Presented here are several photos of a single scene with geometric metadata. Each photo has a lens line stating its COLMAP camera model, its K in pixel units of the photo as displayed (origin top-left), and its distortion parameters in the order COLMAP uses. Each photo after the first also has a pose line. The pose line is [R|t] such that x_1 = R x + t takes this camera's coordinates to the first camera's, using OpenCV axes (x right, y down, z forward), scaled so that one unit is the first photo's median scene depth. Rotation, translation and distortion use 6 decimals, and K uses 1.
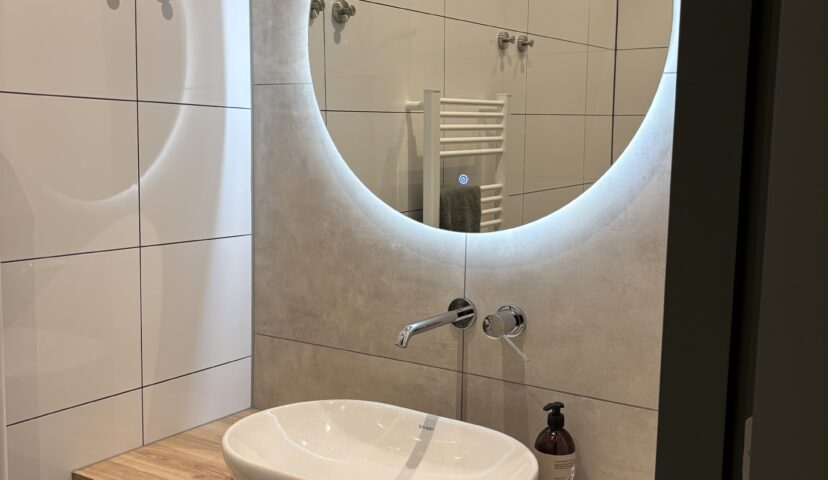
lens RADIAL K [[780.4, 0, 412.1], [0, 780.4, 256.0], [0, 0, 1]] dist [0.152401, -0.497241]
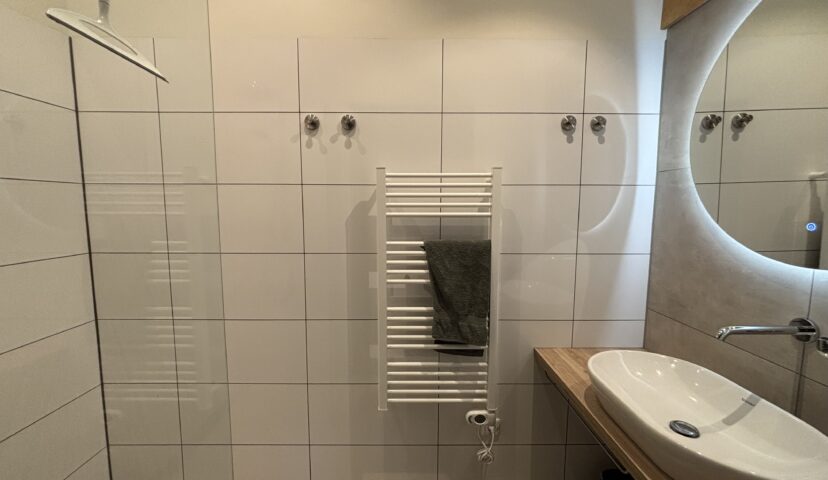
lens RADIAL K [[332.1, 0, 414.0], [0, 332.1, 240.0], [0, 0, 1]] dist [0.000285, -0.000025]
pose [[0.568188, 0.073276, -0.819630, 0.126536], [-0.107322, 0.994119, 0.014478, -0.013471], [0.815871, 0.079739, 0.572710, 0.126151]]
